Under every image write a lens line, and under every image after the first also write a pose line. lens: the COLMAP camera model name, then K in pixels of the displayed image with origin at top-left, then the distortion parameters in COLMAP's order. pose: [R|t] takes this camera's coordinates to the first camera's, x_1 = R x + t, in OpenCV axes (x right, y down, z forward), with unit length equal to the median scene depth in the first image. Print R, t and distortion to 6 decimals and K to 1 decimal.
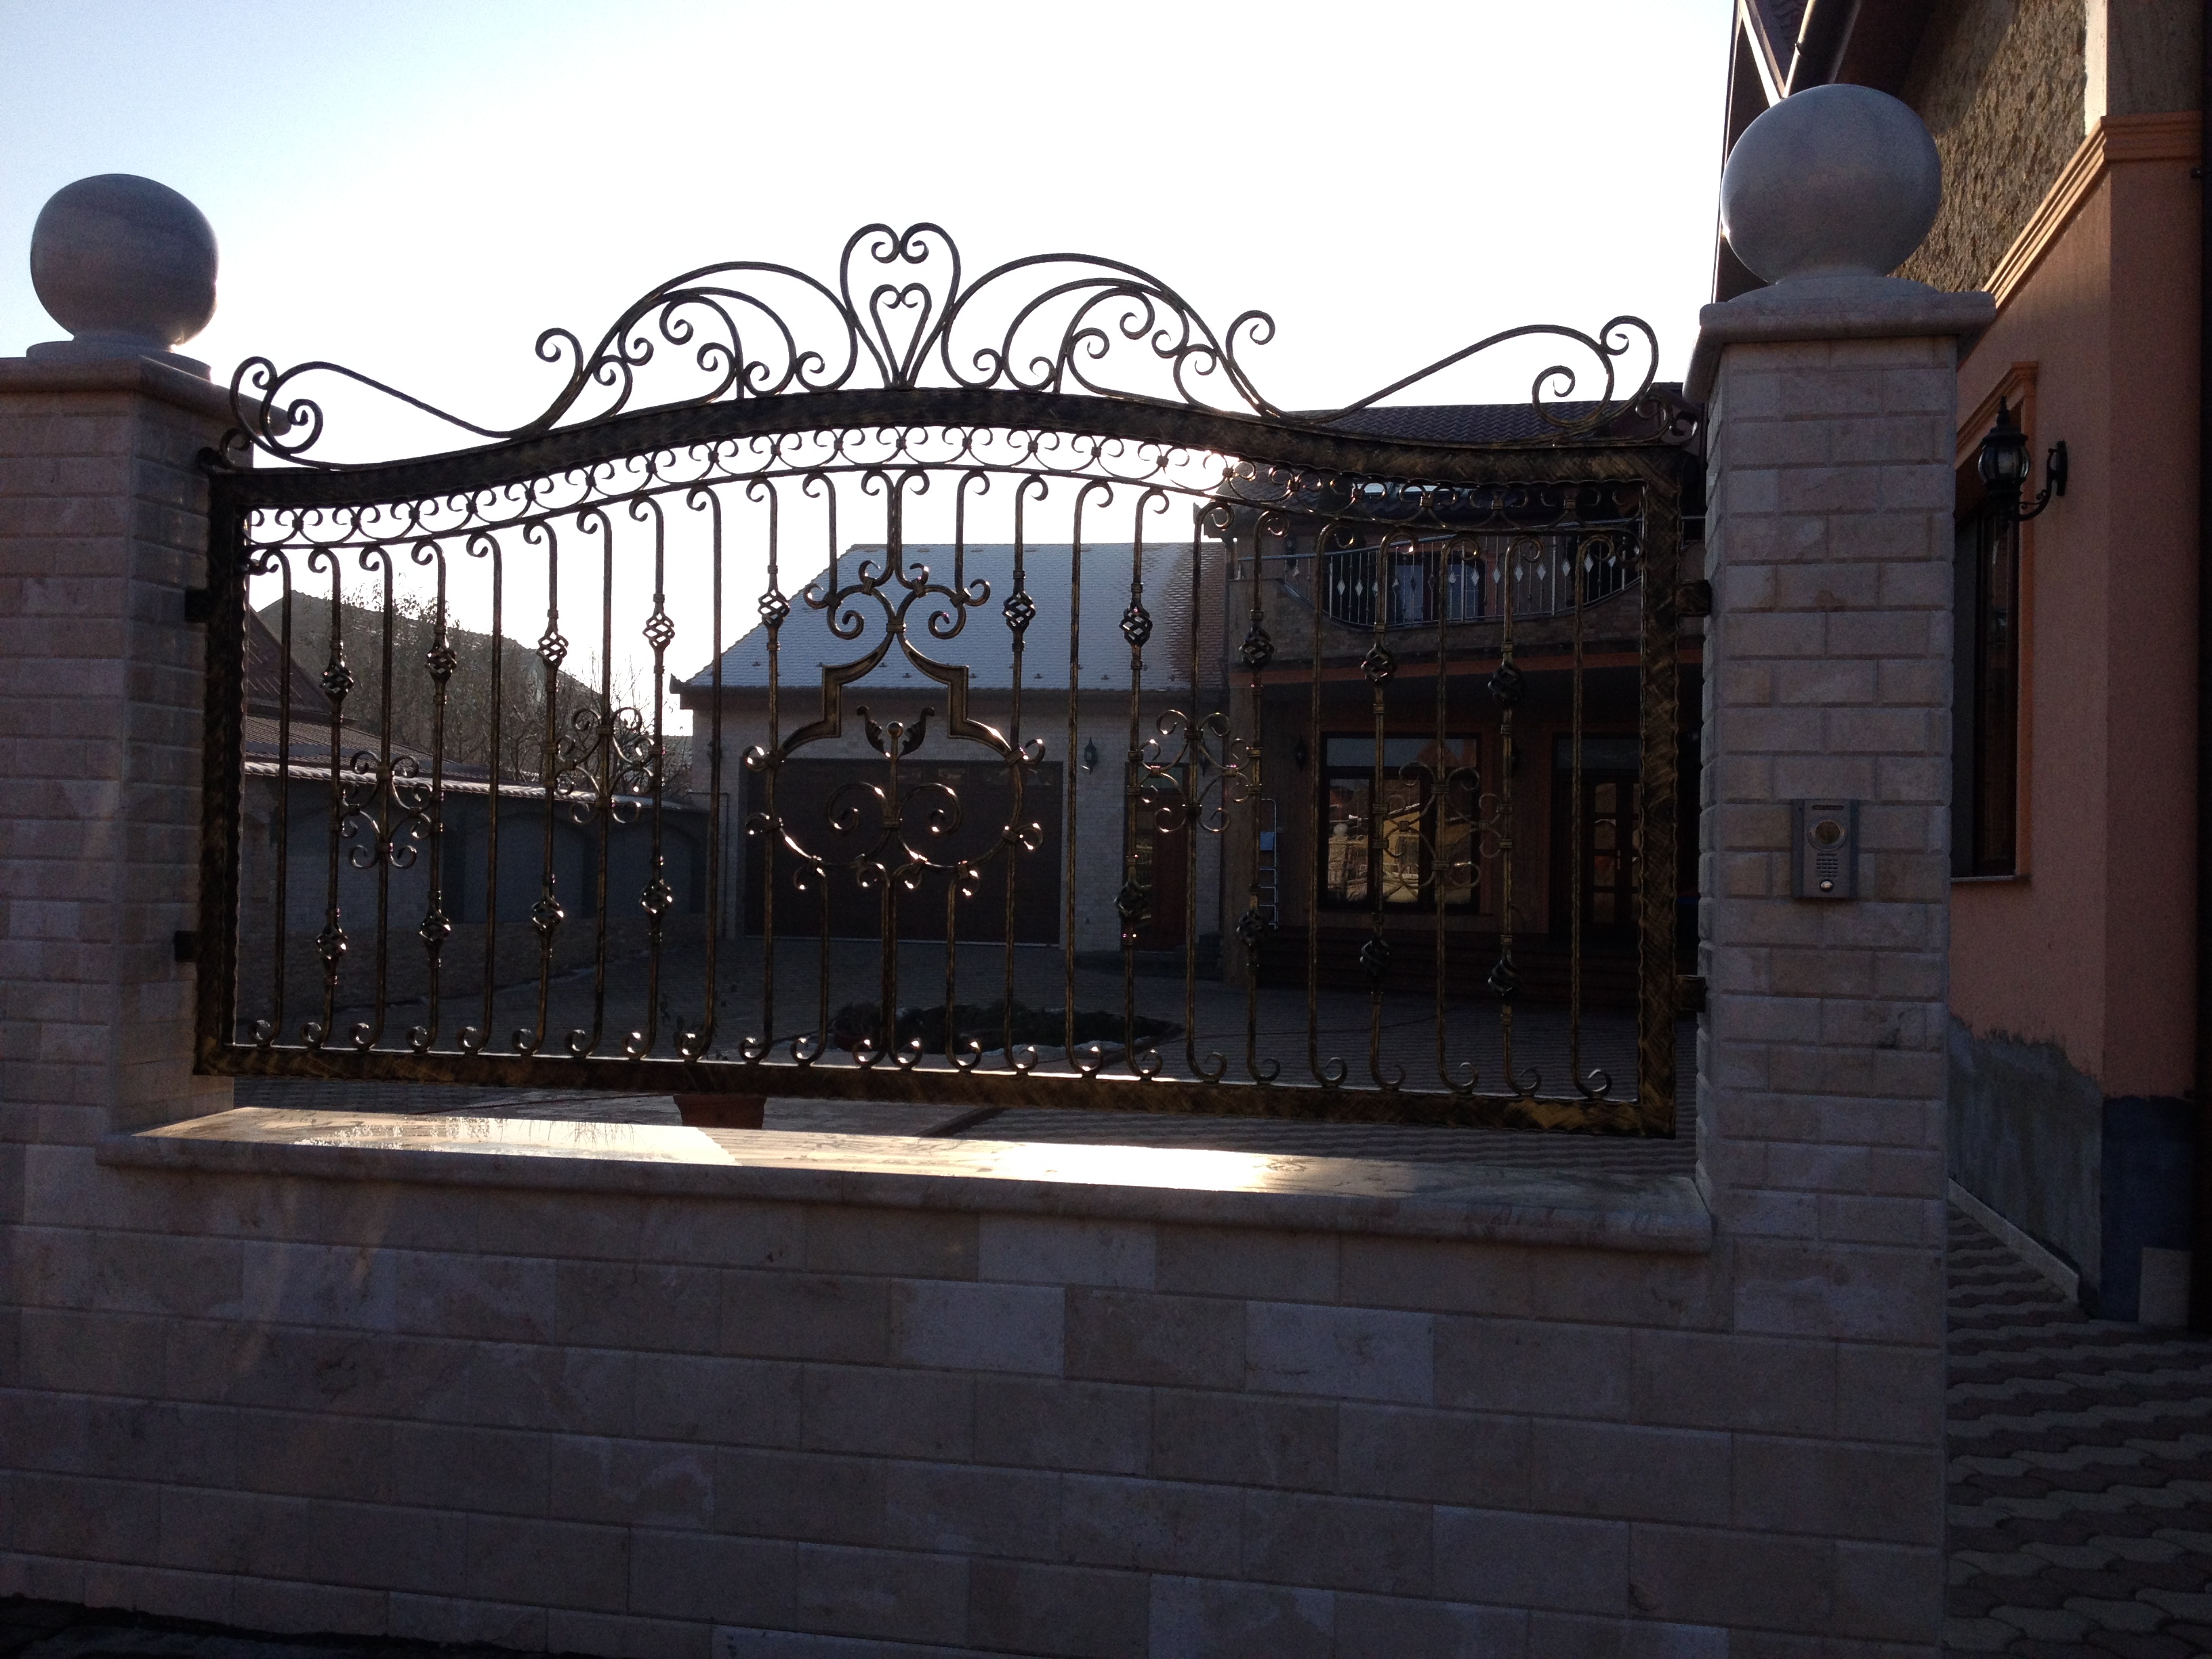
lens RADIAL K [[2057.6, 0, 1106.0], [0, 2057.6, 829.5], [0, 0, 1]] dist [0.150860, -0.350812]
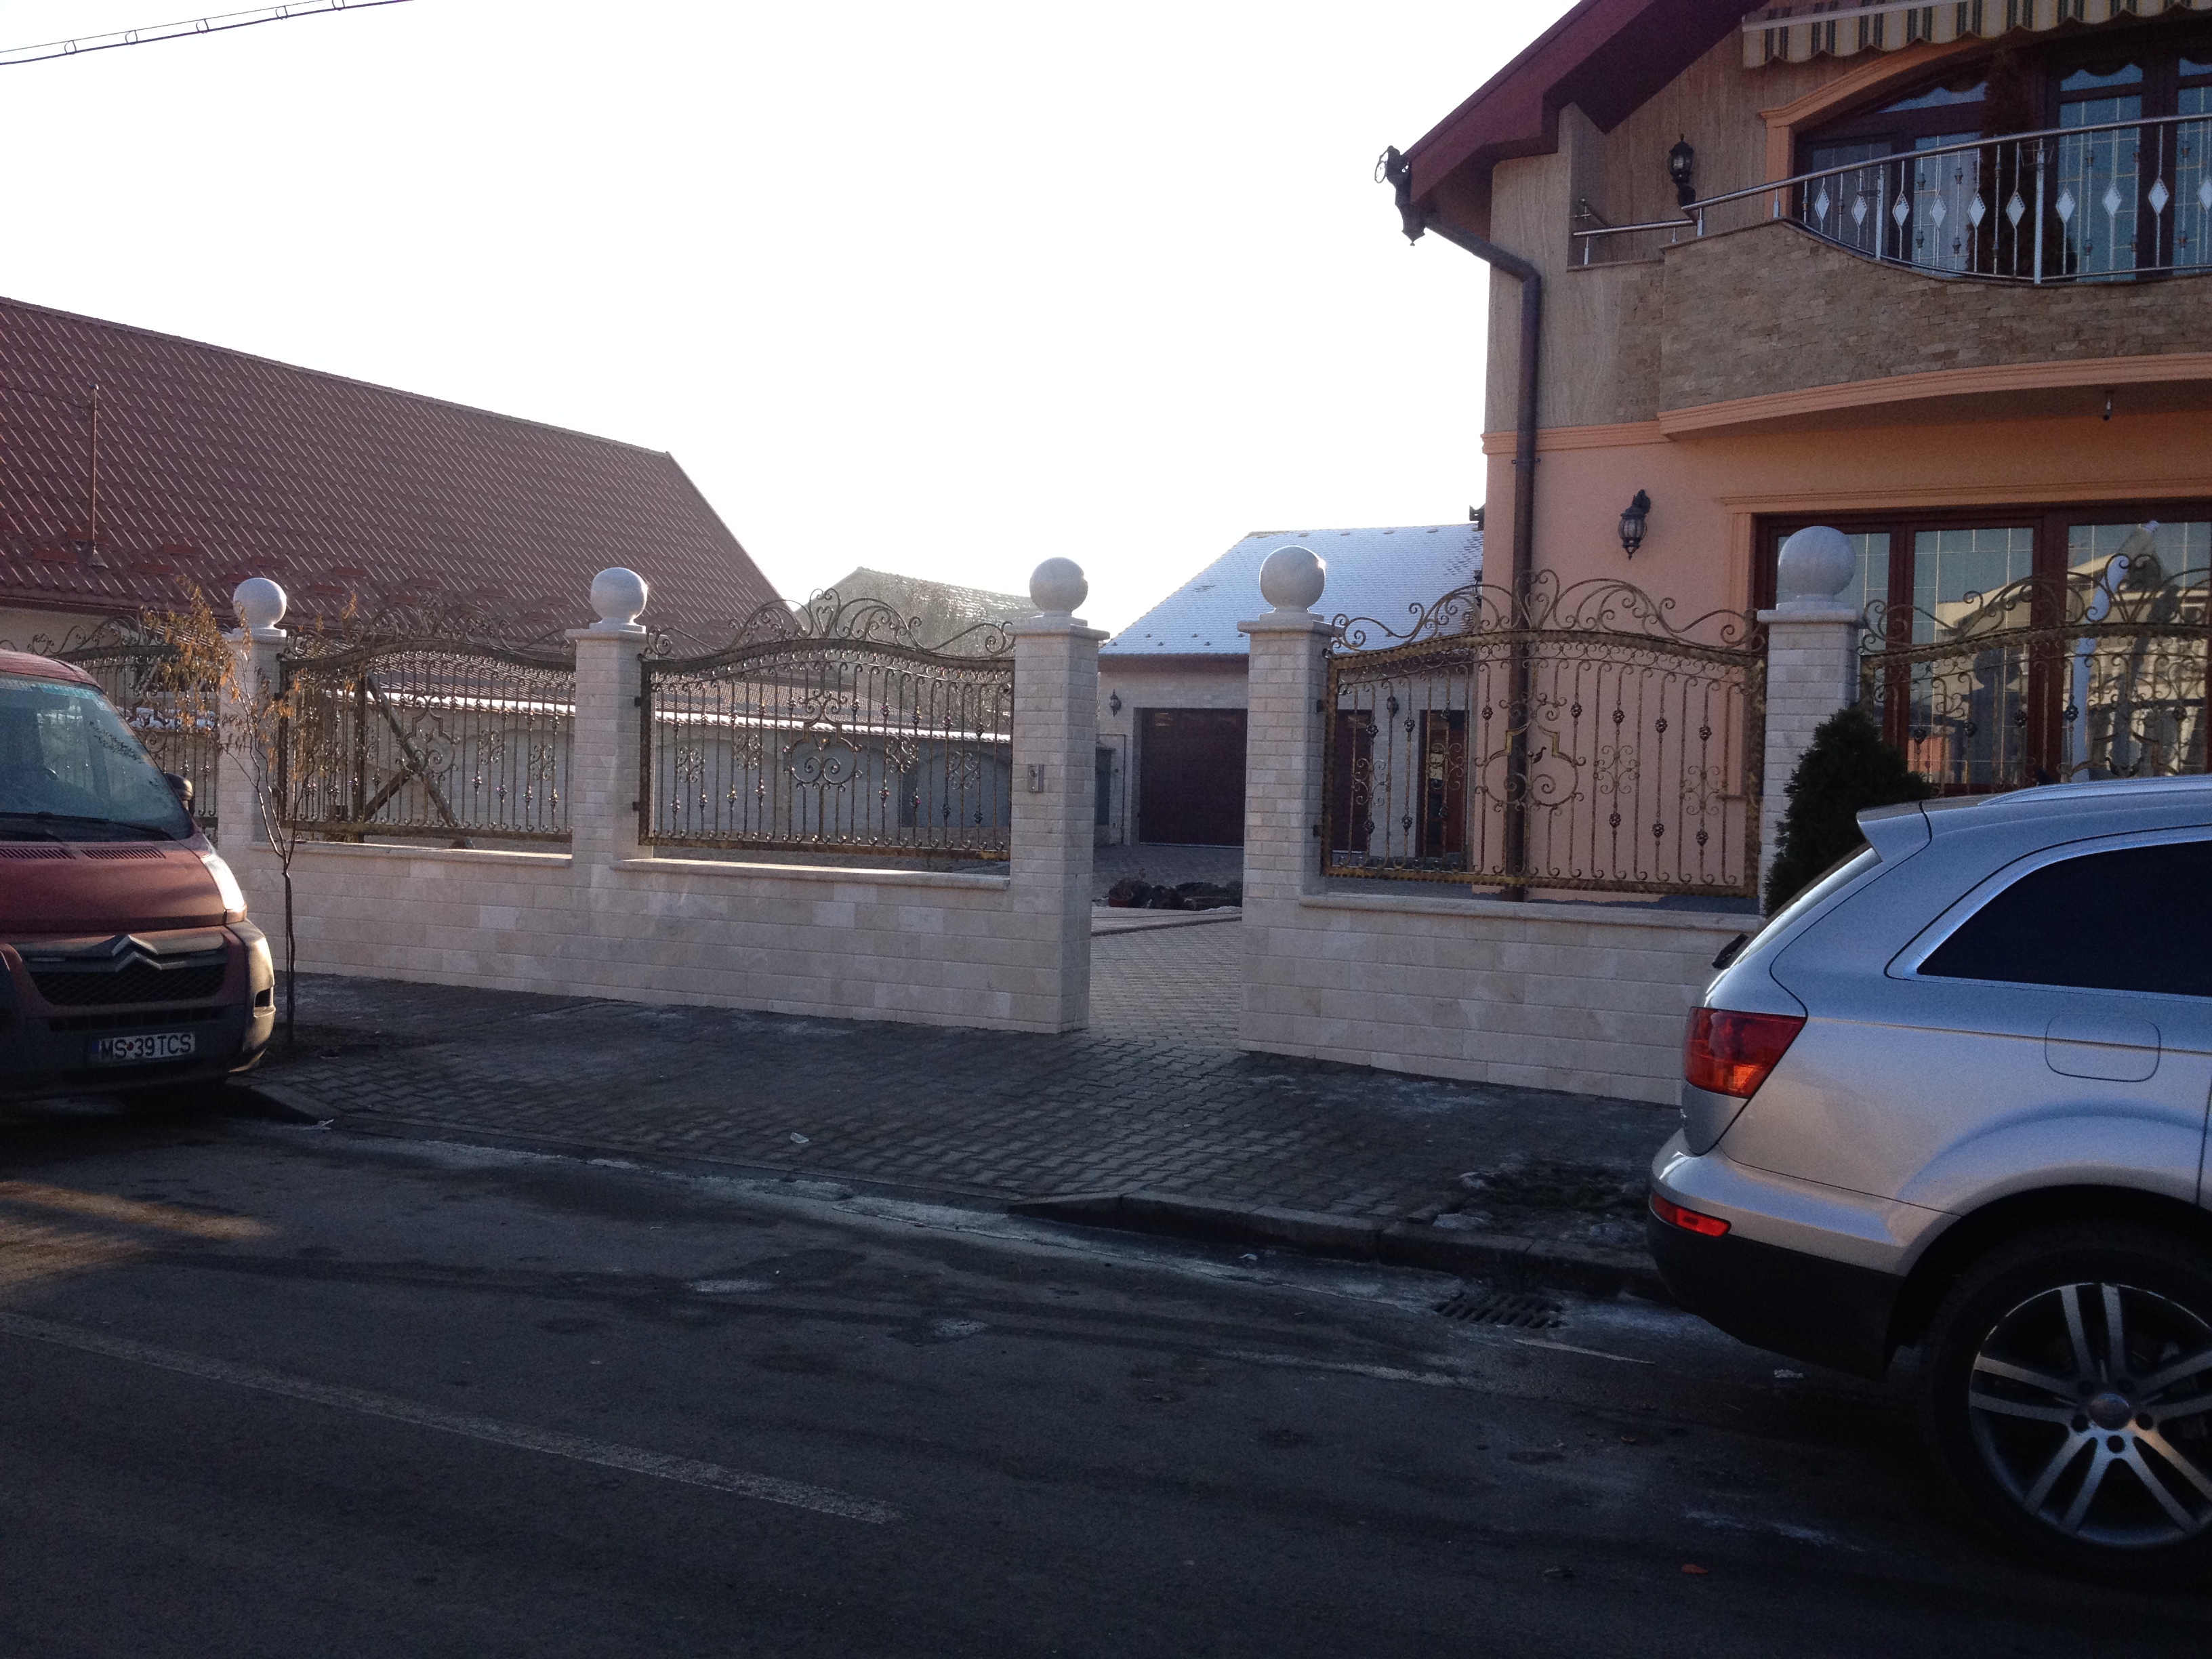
lens RADIAL K [[2057.6, 0, 1106.0], [0, 2057.6, 829.5], [0, 0, 1]] dist [0.150860, -0.350812]
pose [[0.962537, 0.009168, -0.270994, 1.318799], [0.000650, 0.999347, 0.036119, -0.028154], [0.271148, -0.034942, 0.961903, -2.209382]]
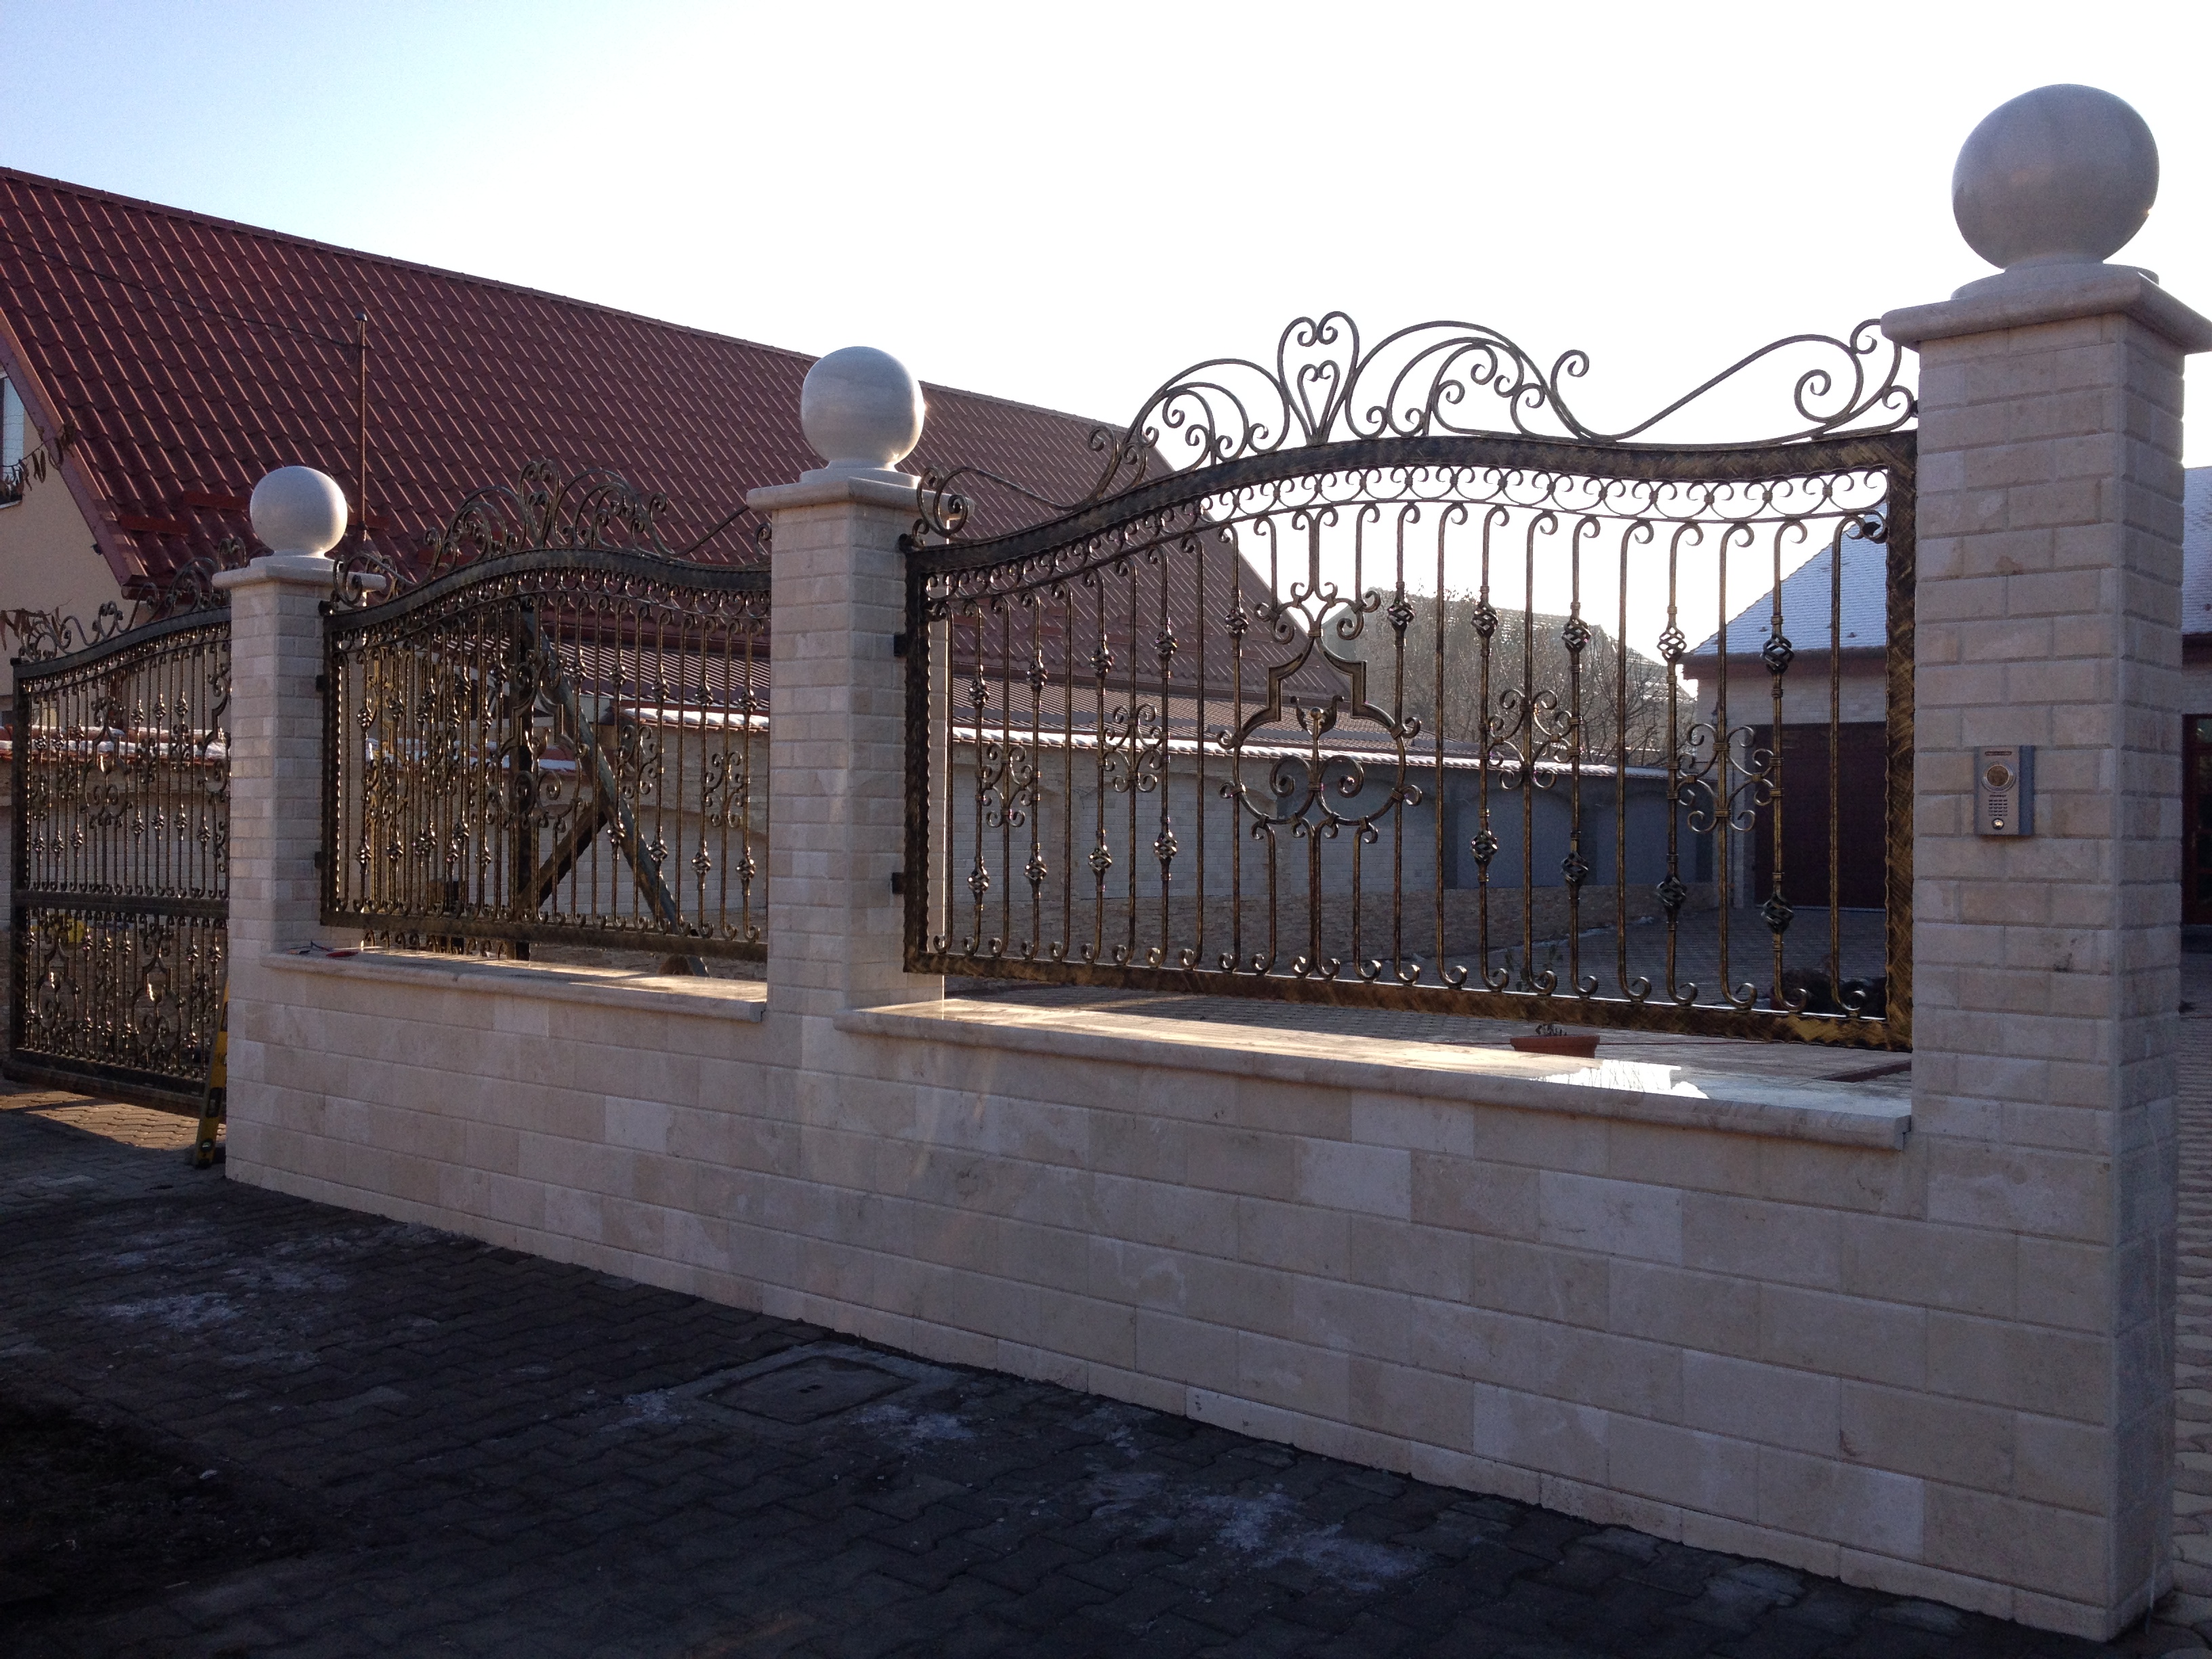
lens RADIAL K [[2057.6, 0, 1106.0], [0, 2057.6, 829.5], [0, 0, 1]] dist [0.150860, -0.350812]
pose [[0.868203, -0.012071, -0.496062, 0.444812], [0.019472, 0.999763, 0.009752, 0.009046], [0.495827, -0.018126, 0.868232, -0.184097]]
